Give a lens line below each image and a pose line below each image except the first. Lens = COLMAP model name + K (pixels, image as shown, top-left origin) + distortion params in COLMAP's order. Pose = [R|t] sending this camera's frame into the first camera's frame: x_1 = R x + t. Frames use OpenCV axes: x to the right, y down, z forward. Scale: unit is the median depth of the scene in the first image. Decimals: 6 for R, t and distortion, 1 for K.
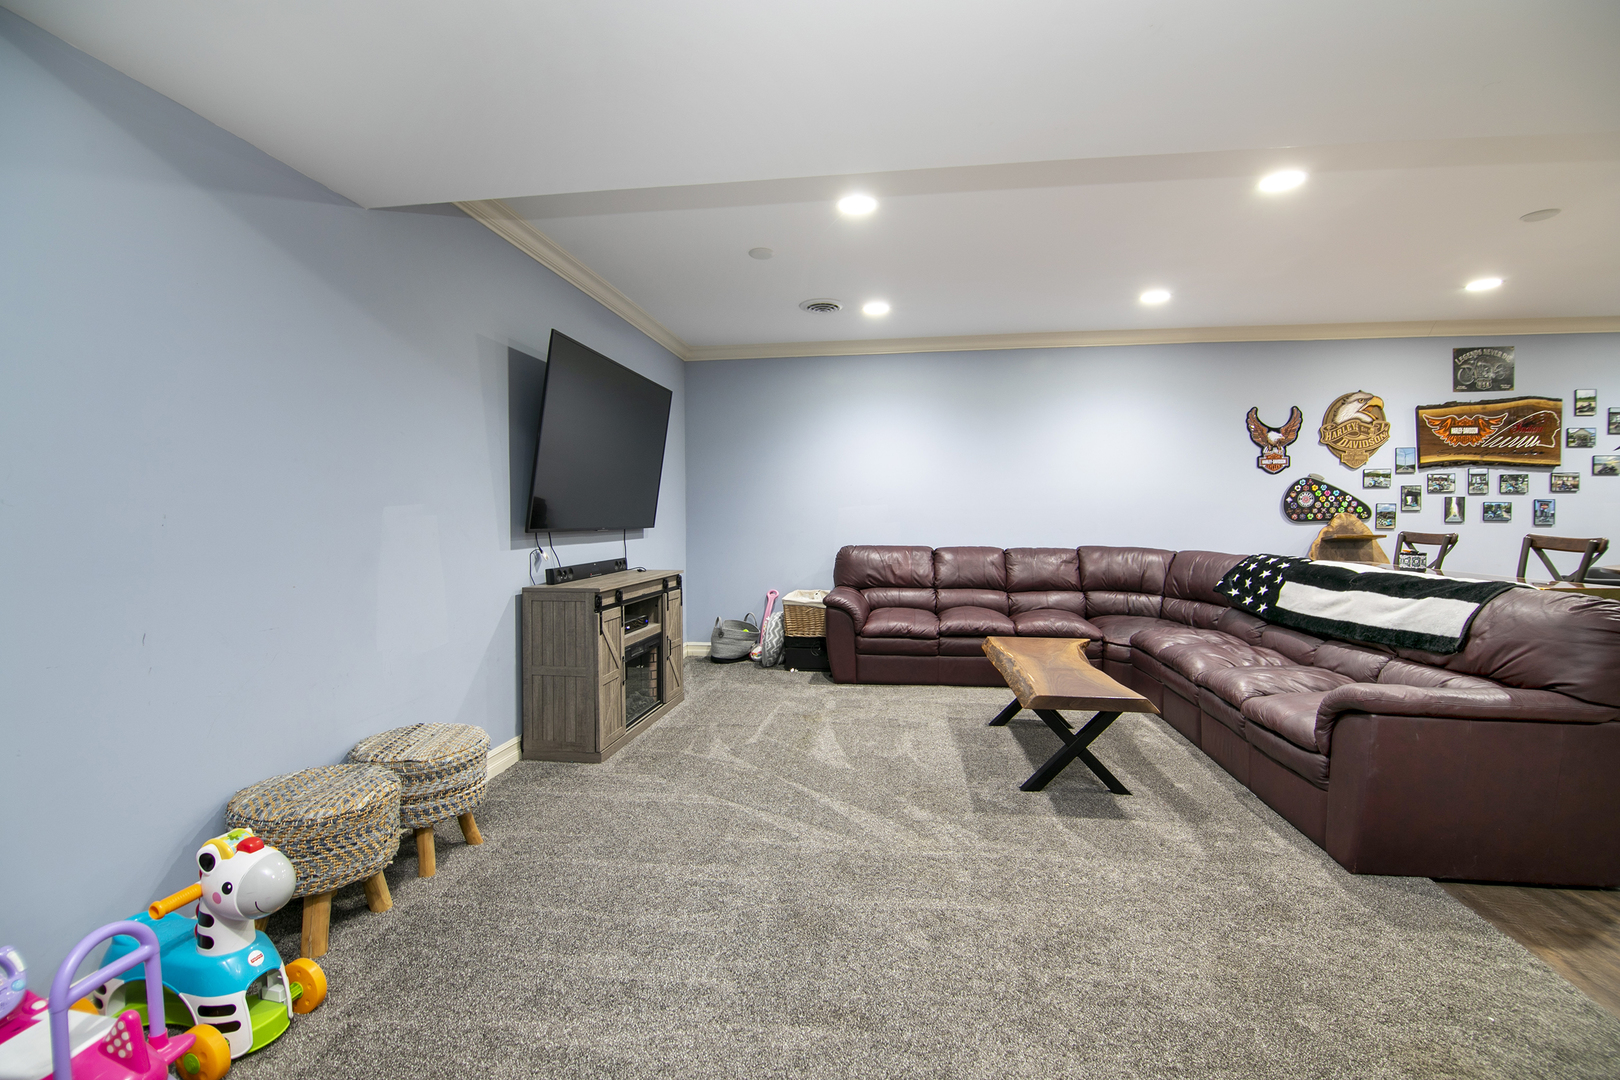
lens RADIAL K [[716.9, 0, 807.9], [0, 716.9, 533.2], [0, 0, 1]] dist [-0.002788, -0.007819]
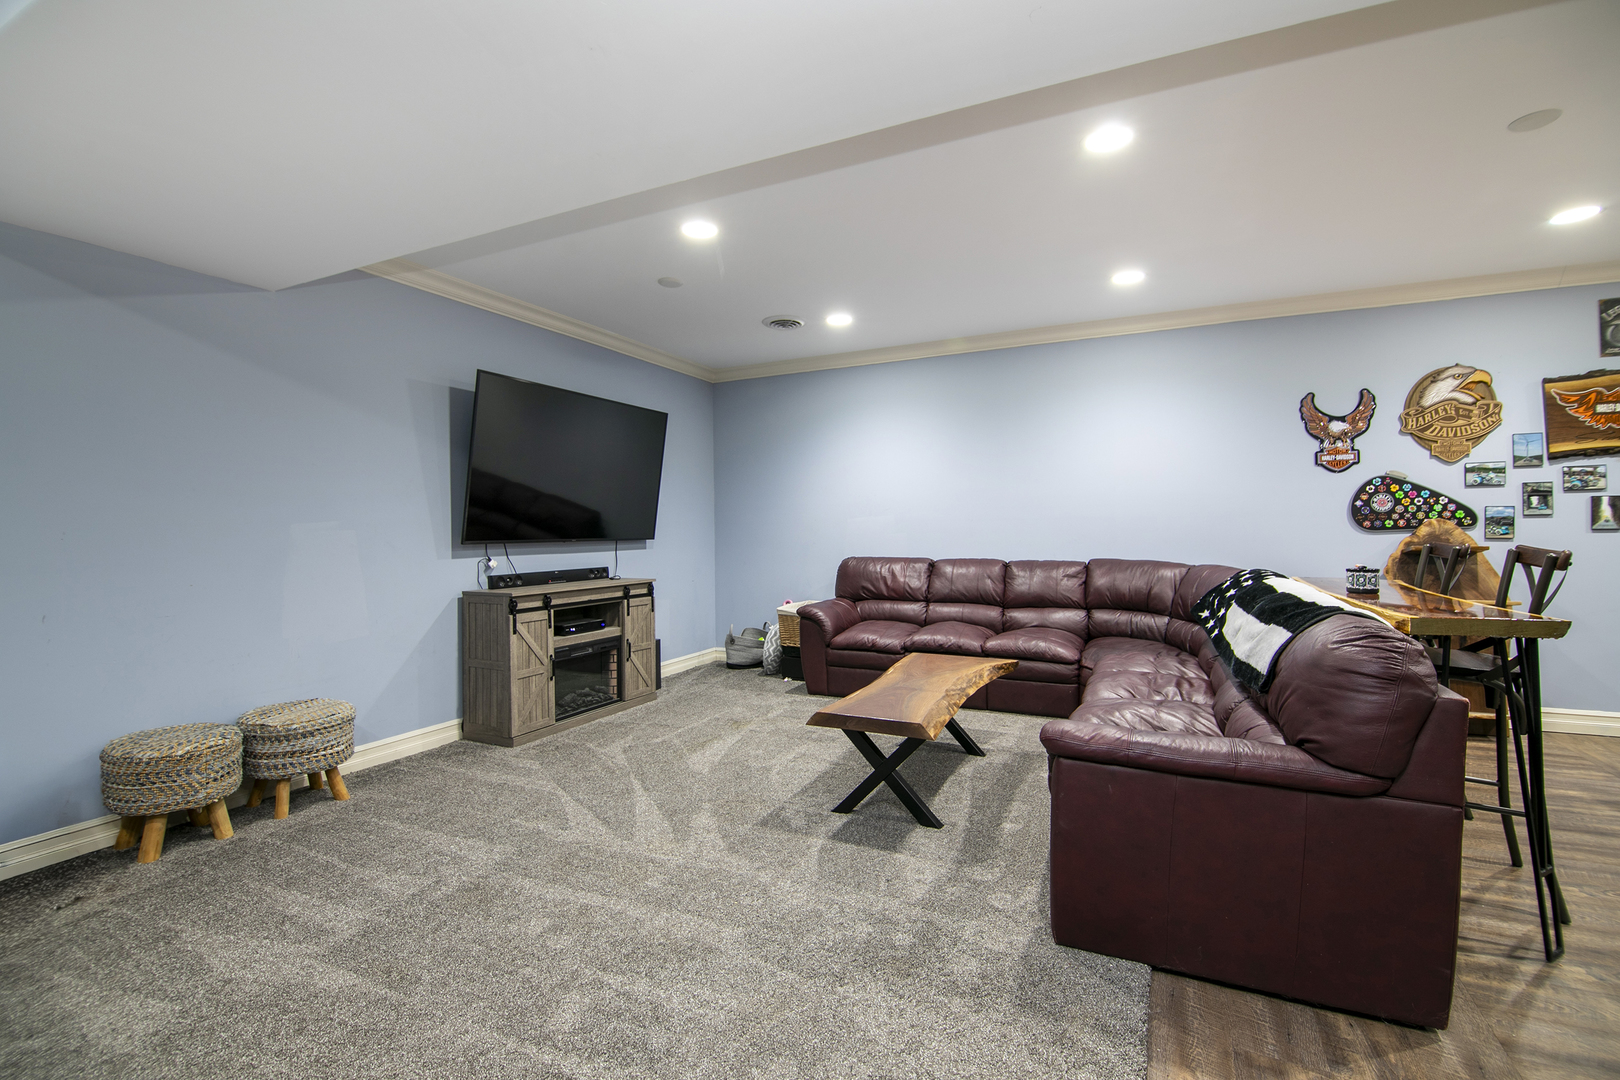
lens RADIAL K [[716.9, 0, 815.5], [0, 716.9, 531.9], [0, 0, 1]] dist [-0.002788, -0.007819]
pose [[0.953635, -0.005395, -0.300917, 0.343965], [0.000027, 0.999841, -0.017841, 0.000304], [0.300965, 0.017005, 0.953484, 0.039942]]
